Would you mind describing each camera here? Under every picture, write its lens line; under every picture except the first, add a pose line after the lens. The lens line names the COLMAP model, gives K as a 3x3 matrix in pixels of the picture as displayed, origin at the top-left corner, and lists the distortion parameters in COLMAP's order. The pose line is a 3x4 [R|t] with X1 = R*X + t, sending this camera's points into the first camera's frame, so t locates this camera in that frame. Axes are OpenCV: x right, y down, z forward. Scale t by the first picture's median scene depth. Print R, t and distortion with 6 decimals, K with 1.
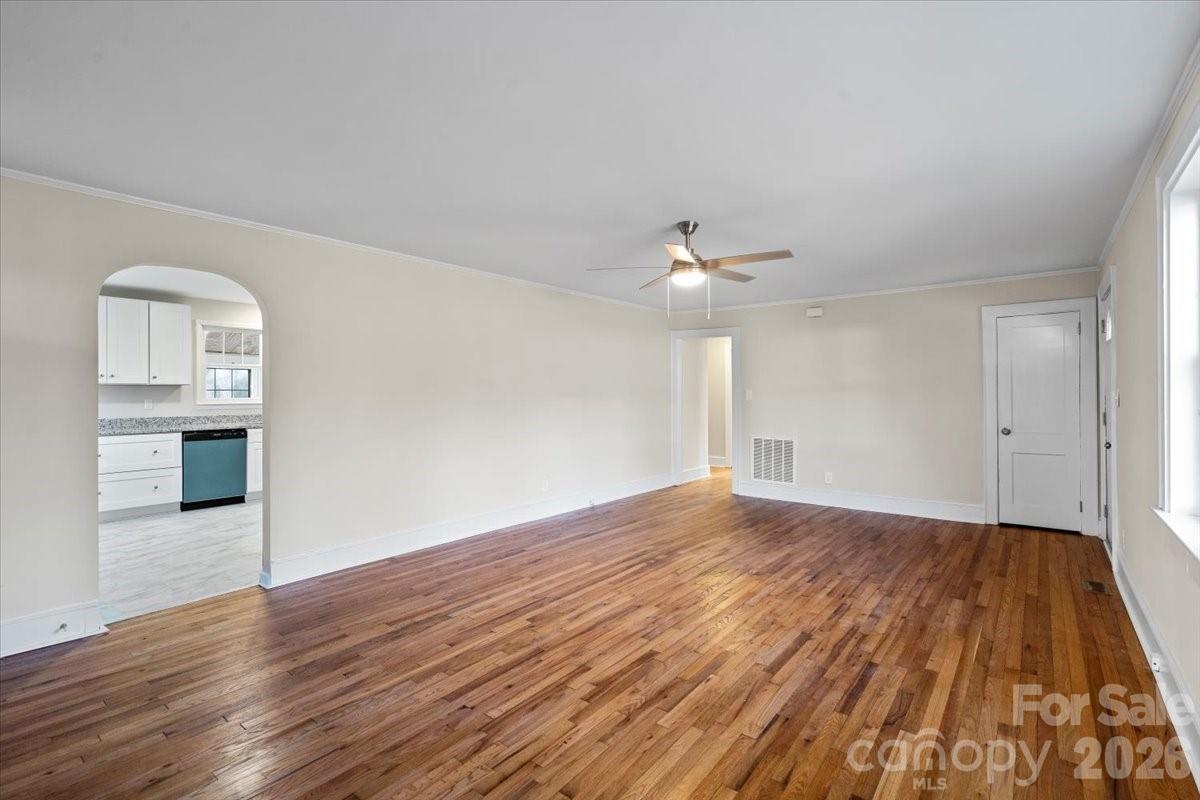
lens RADIAL K [[545.1, 0, 605.1], [0, 545.1, 398.5], [0, 0, 1]] dist [-0.003345, -0.000167]
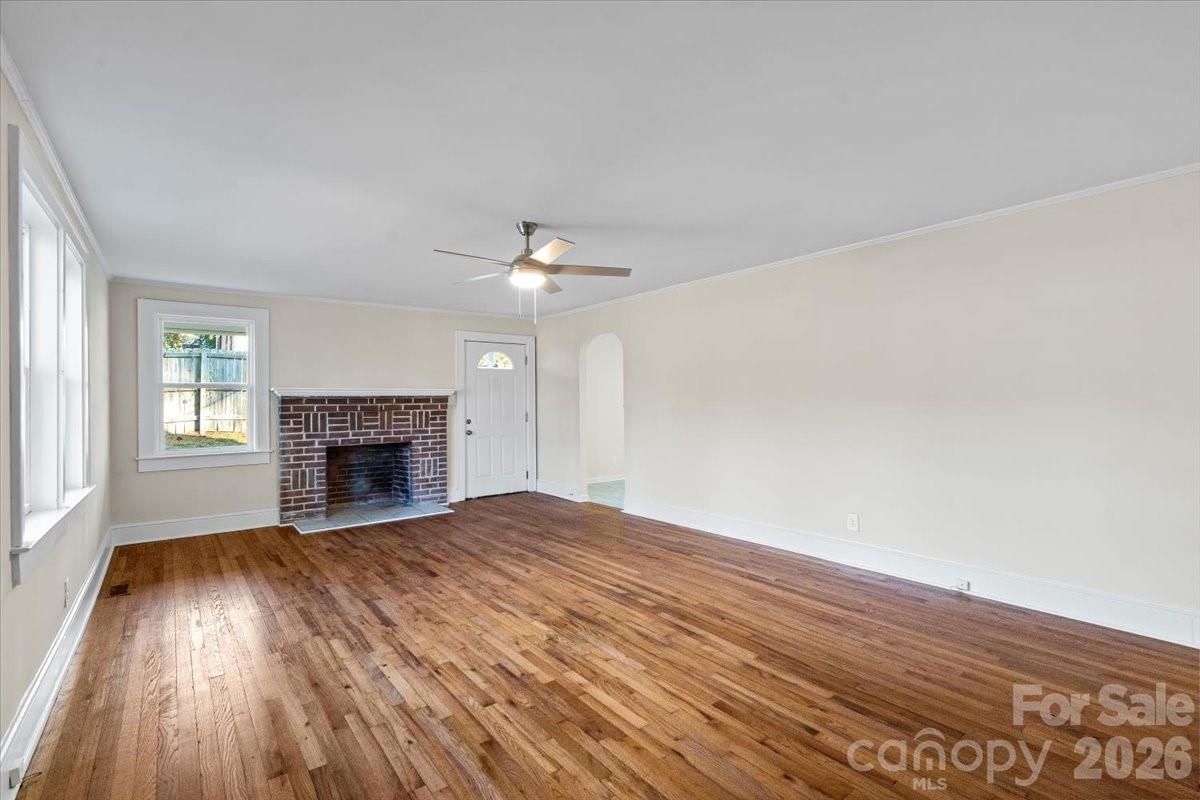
lens RADIAL K [[545.1, 0, 605.1], [0, 545.1, 398.5], [0, 0, 1]] dist [-0.003345, -0.000167]
pose [[-0.225003, 0.002205, -0.974355, 1.081876], [0.003159, 0.999994, 0.001534, -0.011363], [0.974353, -0.002733, -0.225009, 1.356481]]
